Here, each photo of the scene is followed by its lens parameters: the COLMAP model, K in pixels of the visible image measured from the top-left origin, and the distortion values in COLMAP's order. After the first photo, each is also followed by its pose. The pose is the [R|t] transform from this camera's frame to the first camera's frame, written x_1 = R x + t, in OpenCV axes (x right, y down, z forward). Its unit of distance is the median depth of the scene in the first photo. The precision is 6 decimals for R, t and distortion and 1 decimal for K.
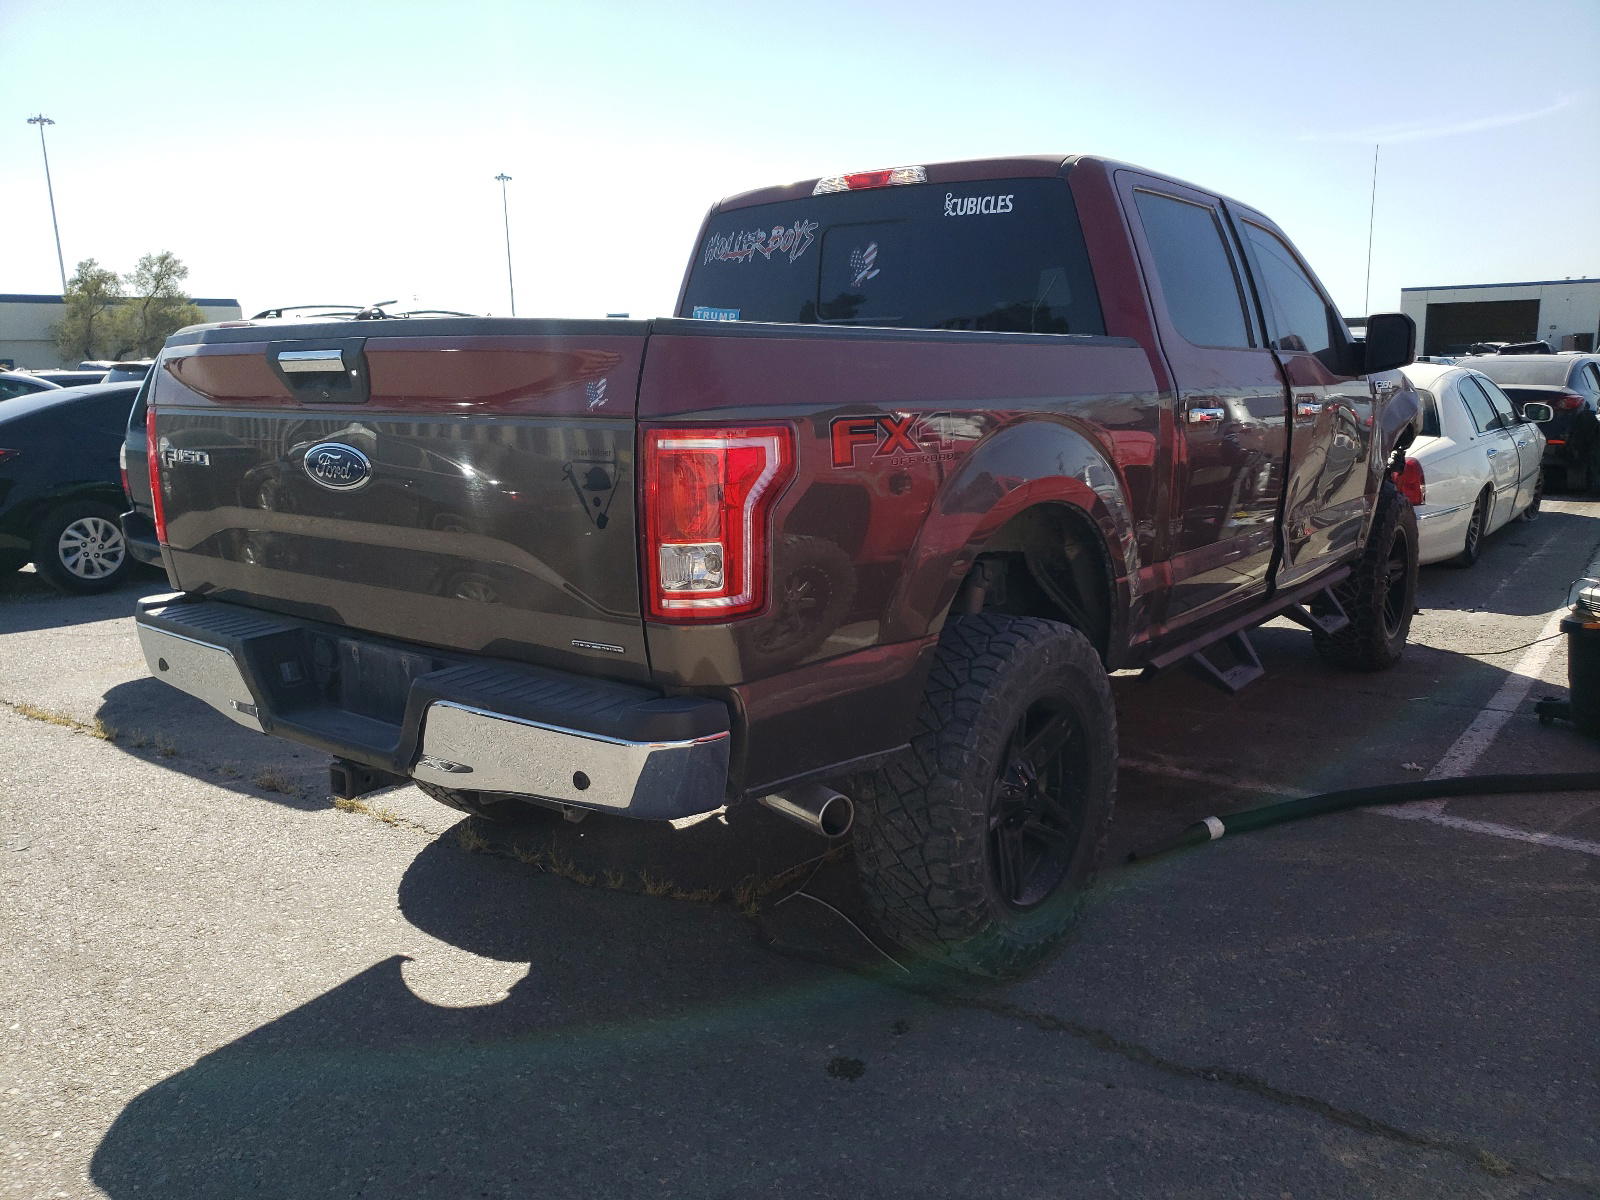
lens RADIAL K [[1259.7, 0, 800.0], [0, 1259.7, 600.0], [0, 0, 1]] dist [-0.001328, 0.001335]
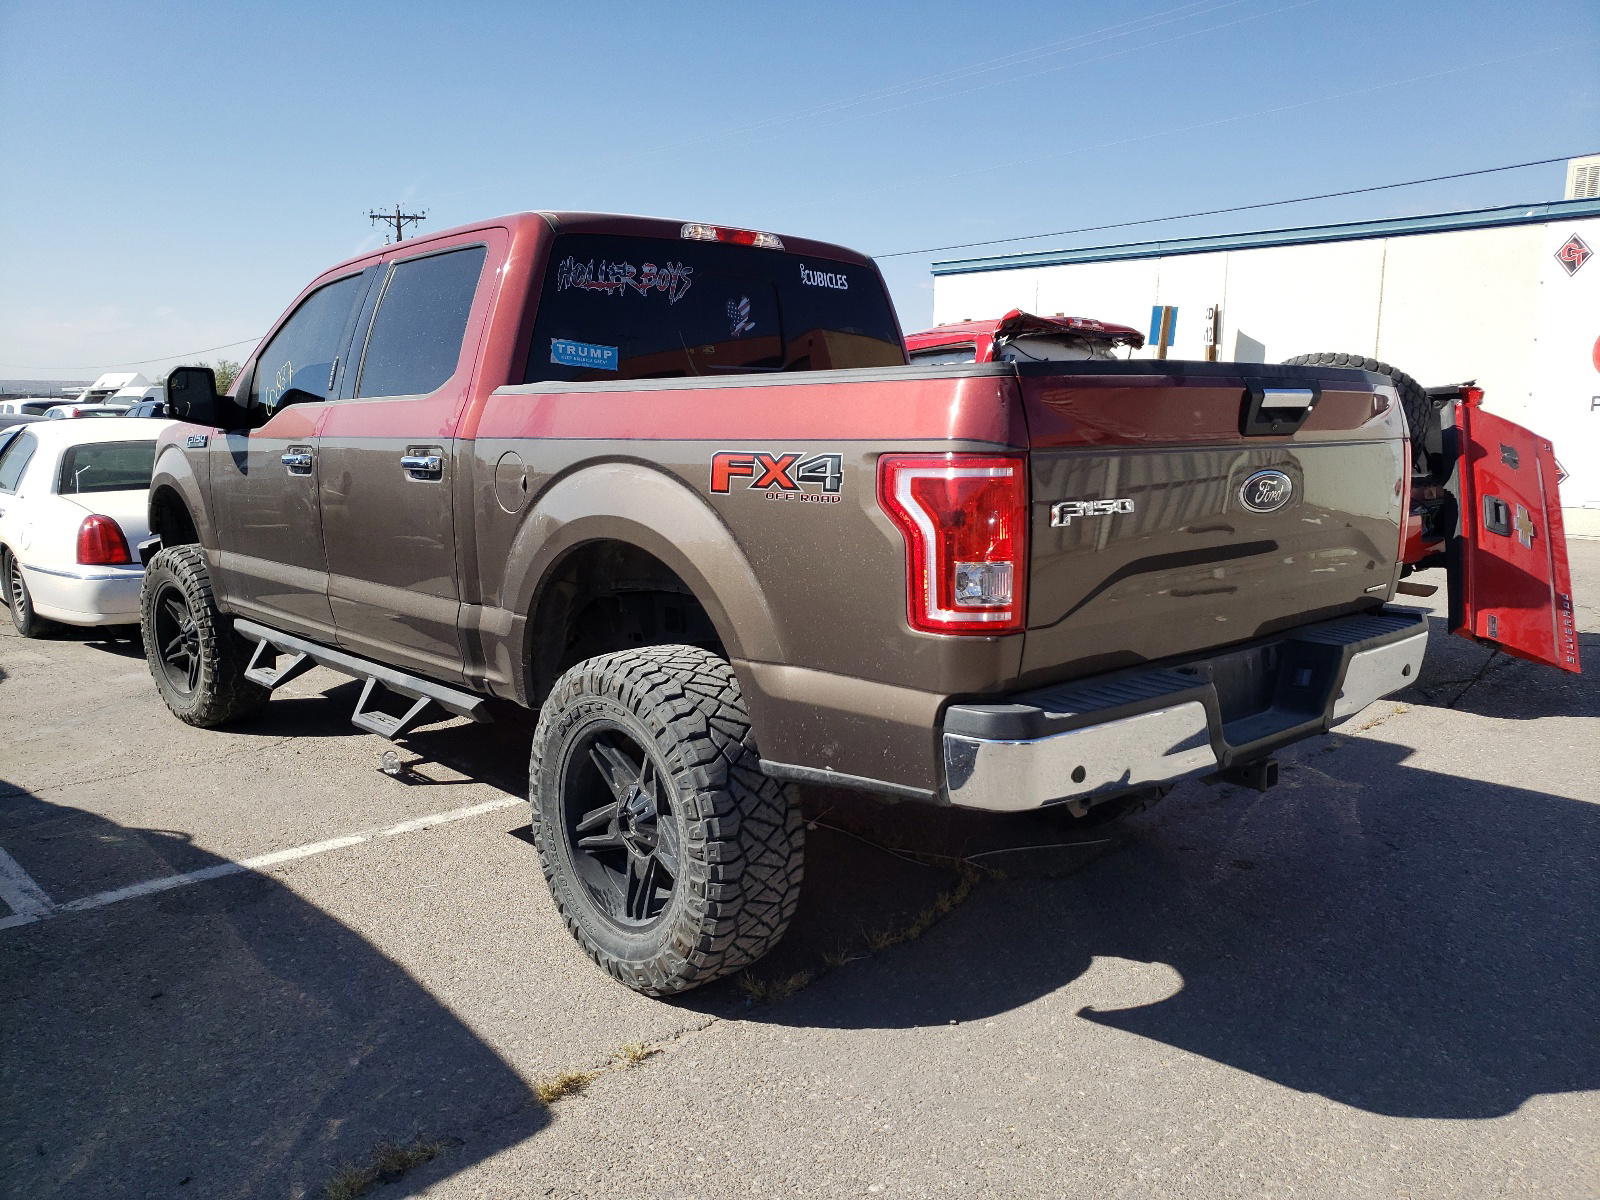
lens RADIAL K [[1240.3, 0, 832.6], [0, 1240.3, 619.4], [0, 0, 1]] dist [0.000688, 0.001460]
pose [[0.165828, -0.146908, 0.975151, -0.974161], [0.179678, 0.976791, 0.116601, -0.124535], [-0.969648, 0.155877, 0.188375, 0.761254]]
